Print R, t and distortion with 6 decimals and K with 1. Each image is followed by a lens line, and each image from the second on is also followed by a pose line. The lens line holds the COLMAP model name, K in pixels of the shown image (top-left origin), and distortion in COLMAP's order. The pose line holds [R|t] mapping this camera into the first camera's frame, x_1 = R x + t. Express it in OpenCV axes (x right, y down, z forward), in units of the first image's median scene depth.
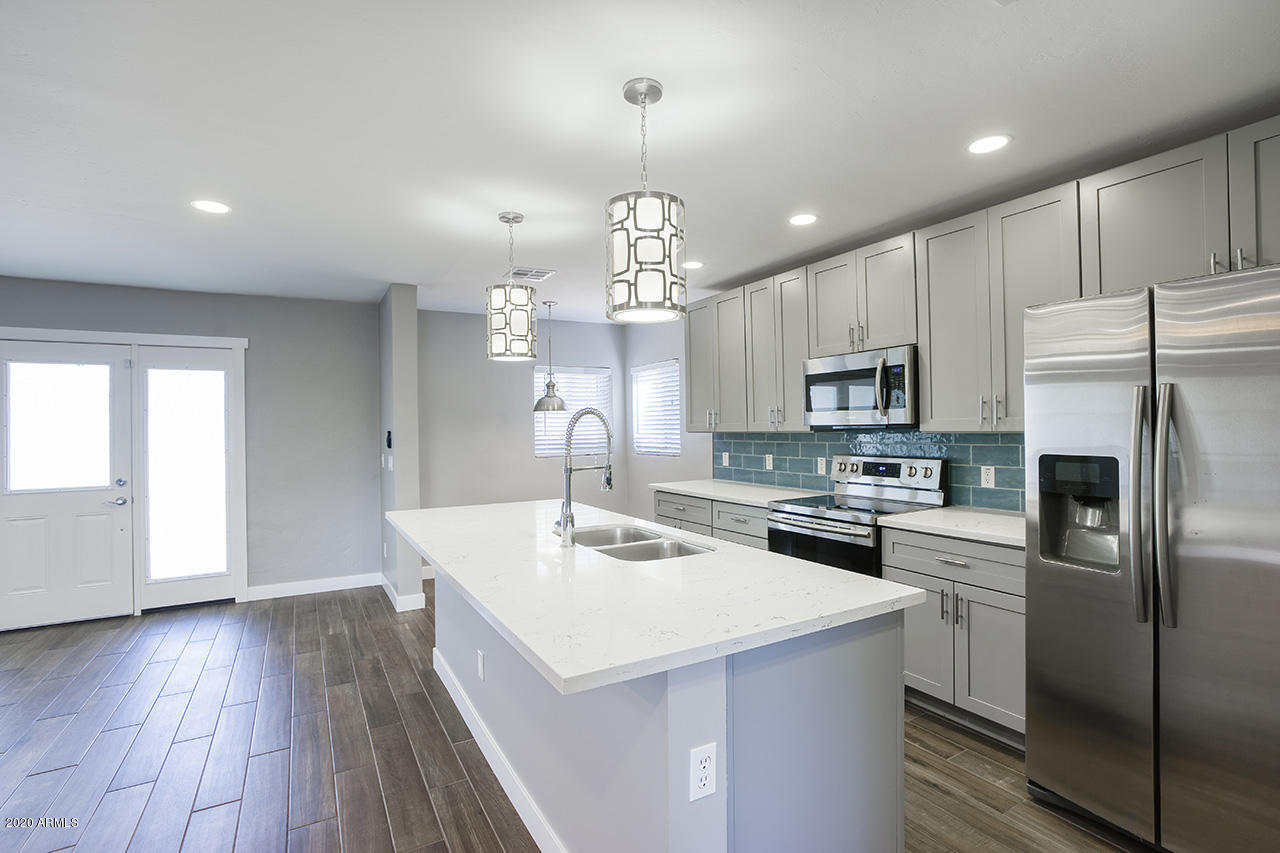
lens RADIAL K [[614.2, 0, 640.0], [0, 614.2, 418.7], [0, 0, 1]] dist [-0.024785, -0.000335]
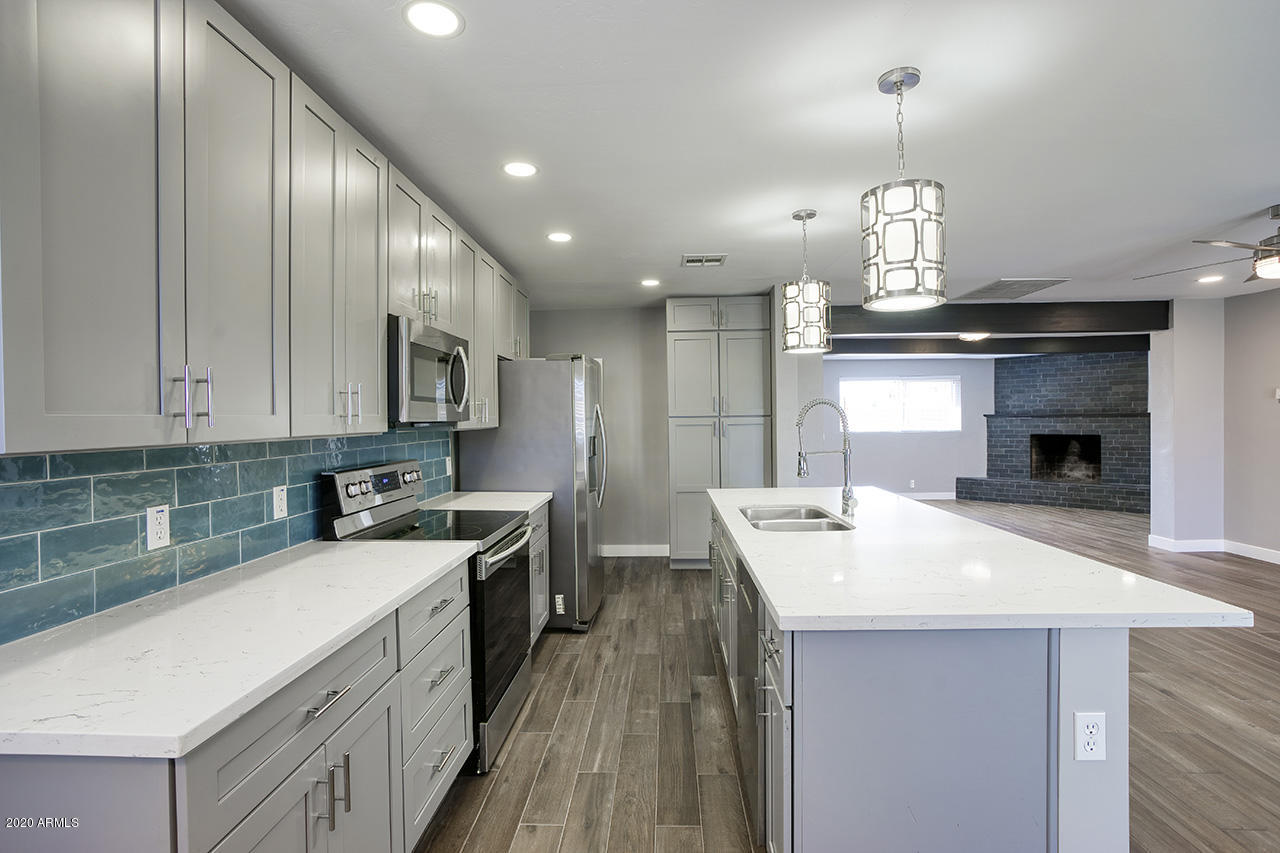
lens RADIAL K [[619.1, 0, 647.3], [0, 619.1, 424.3], [0, 0, 1]] dist [-0.000007, 0.000694]
pose [[-0.852208, 0.017697, 0.522904, -0.238965], [0.016019, 0.999842, -0.007732, 0.020586], [-0.522958, 0.001787, -0.852356, 1.277553]]
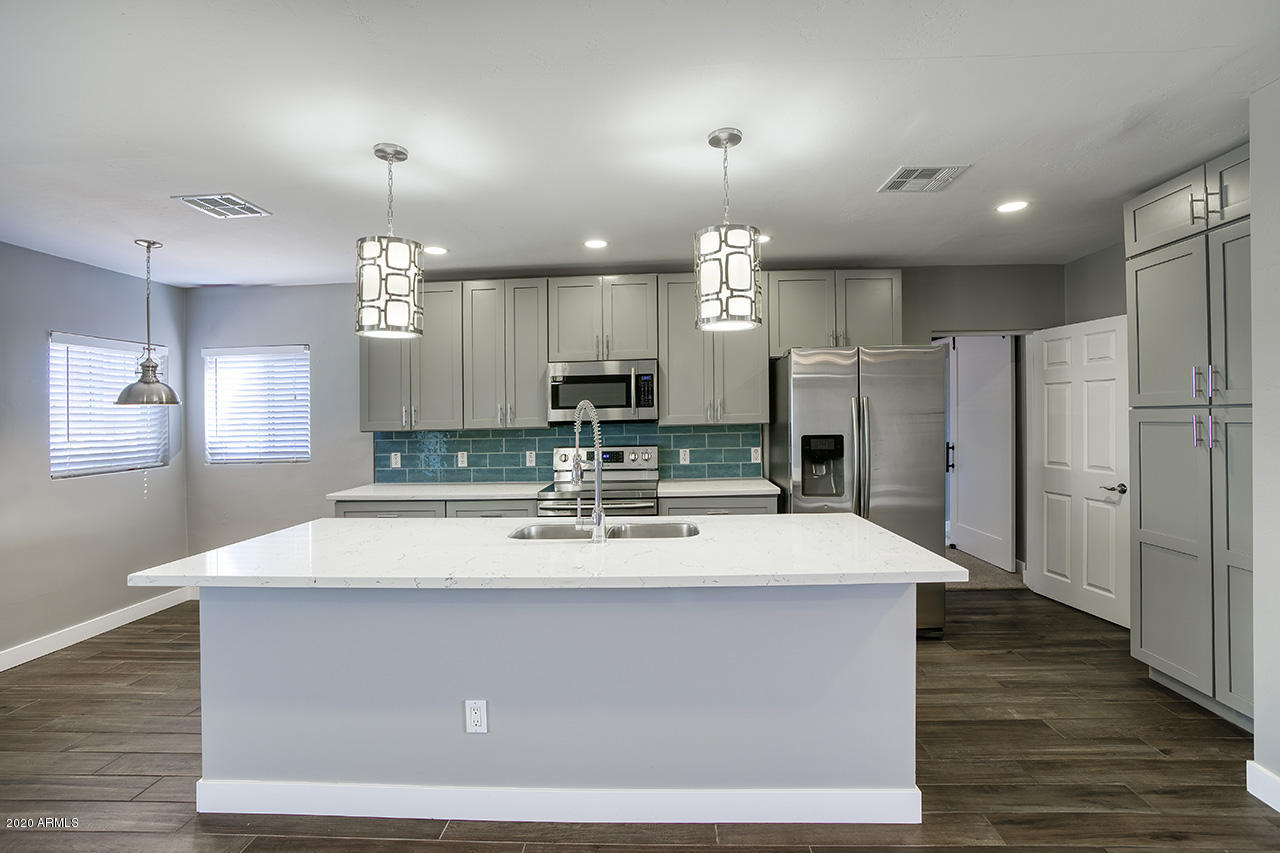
lens RADIAL K [[614.2, 0, 633.3], [0, 614.2, 427.1], [0, 0, 1]] dist [-0.024785, -0.000335]
pose [[0.546754, -0.005192, 0.837277, -0.525985], [0.001102, 0.999984, 0.005482, 0.013903], [-0.837293, -0.002075, 0.546751, 0.240253]]
